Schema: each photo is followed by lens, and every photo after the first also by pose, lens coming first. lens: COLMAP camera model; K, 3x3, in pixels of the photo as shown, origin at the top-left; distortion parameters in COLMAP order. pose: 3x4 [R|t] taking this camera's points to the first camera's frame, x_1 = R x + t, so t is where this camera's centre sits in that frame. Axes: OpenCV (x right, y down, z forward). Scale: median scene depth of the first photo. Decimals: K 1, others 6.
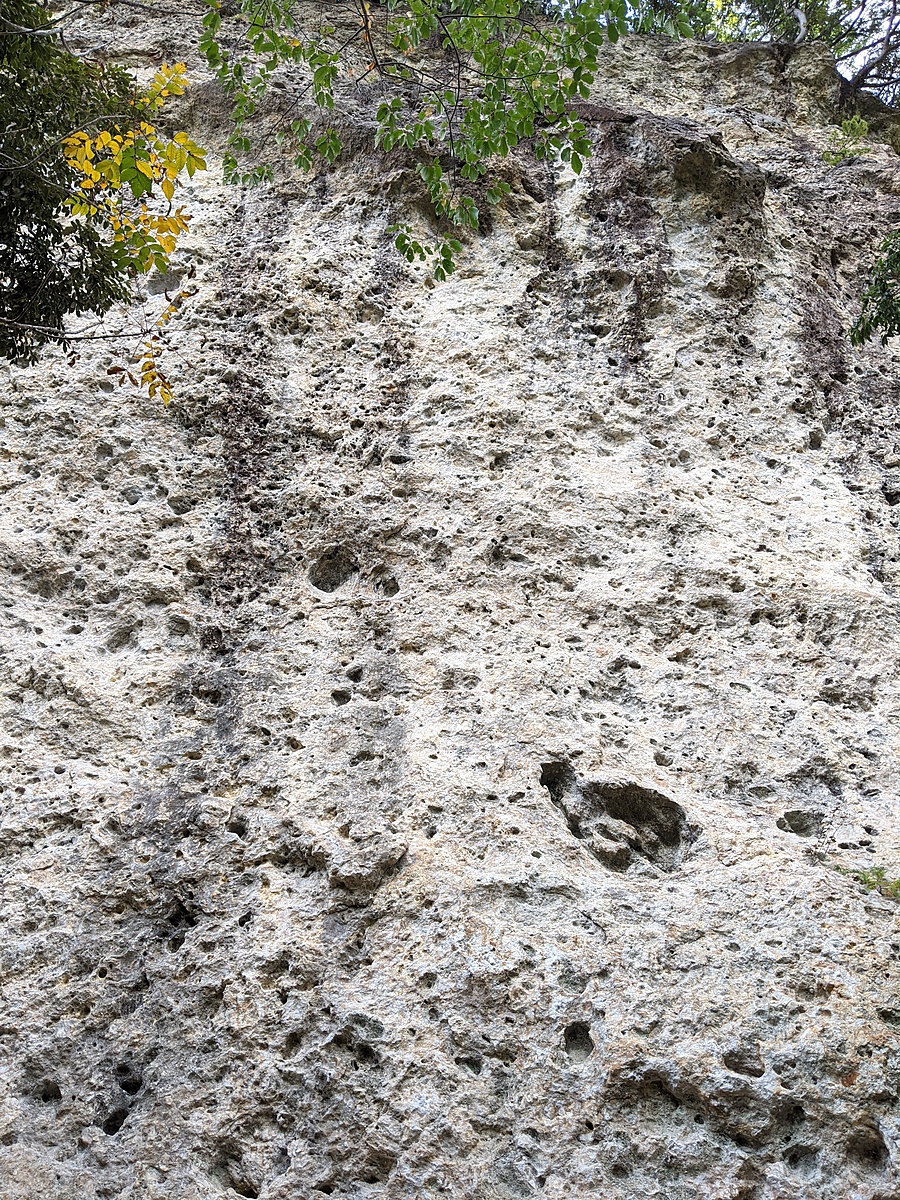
lens RADIAL K [[957.0, 0, 450.0], [0, 957.0, 600.0], [0, 0, 1]] dist [-0.004602, 0.014555]
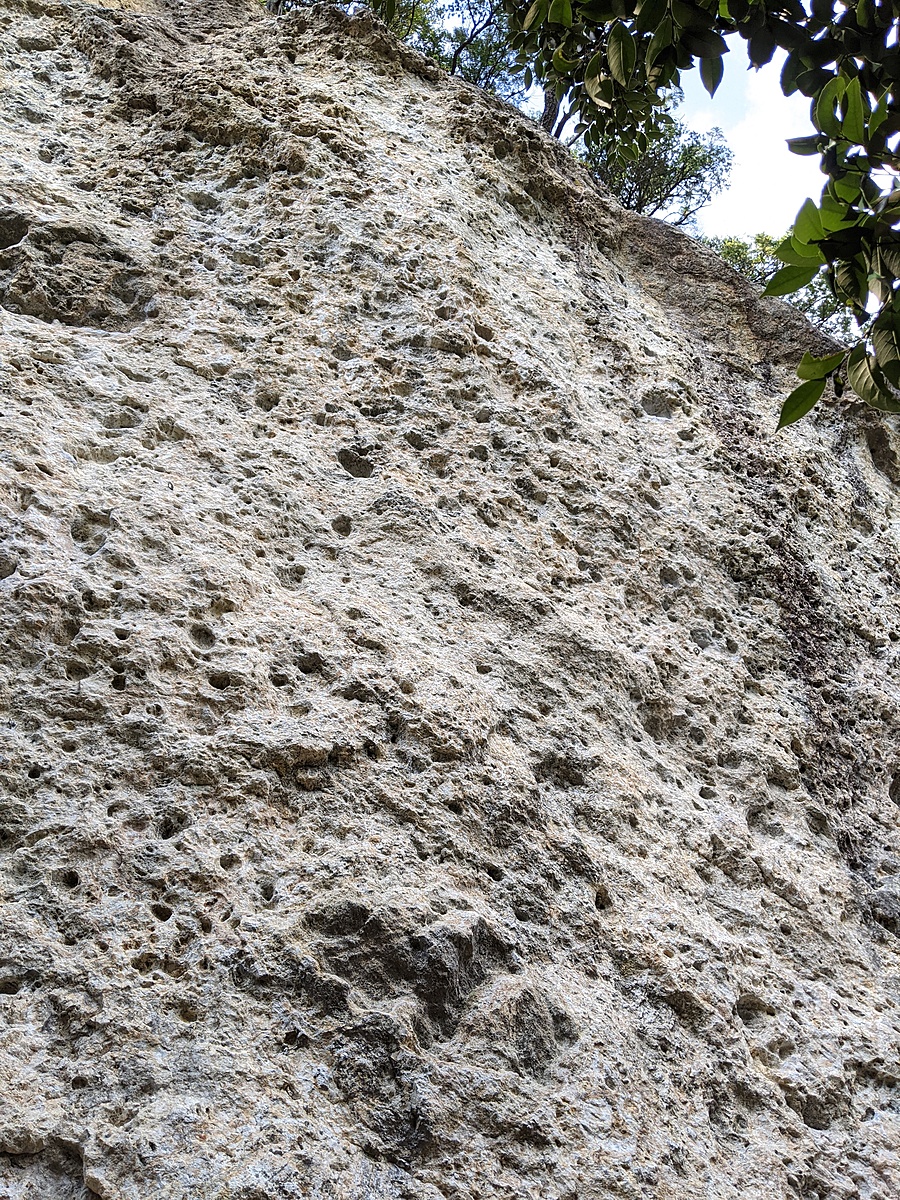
lens RADIAL K [[963.4, 0, 450.0], [0, 963.4, 600.0], [0, 0, 1]] dist [0.099593, -0.176865]
pose [[0.875011, 0.315042, 0.367564, -0.897636], [-0.244734, 0.942973, -0.225626, 0.110504], [-0.417685, 0.107470, 0.902214, 0.338180]]
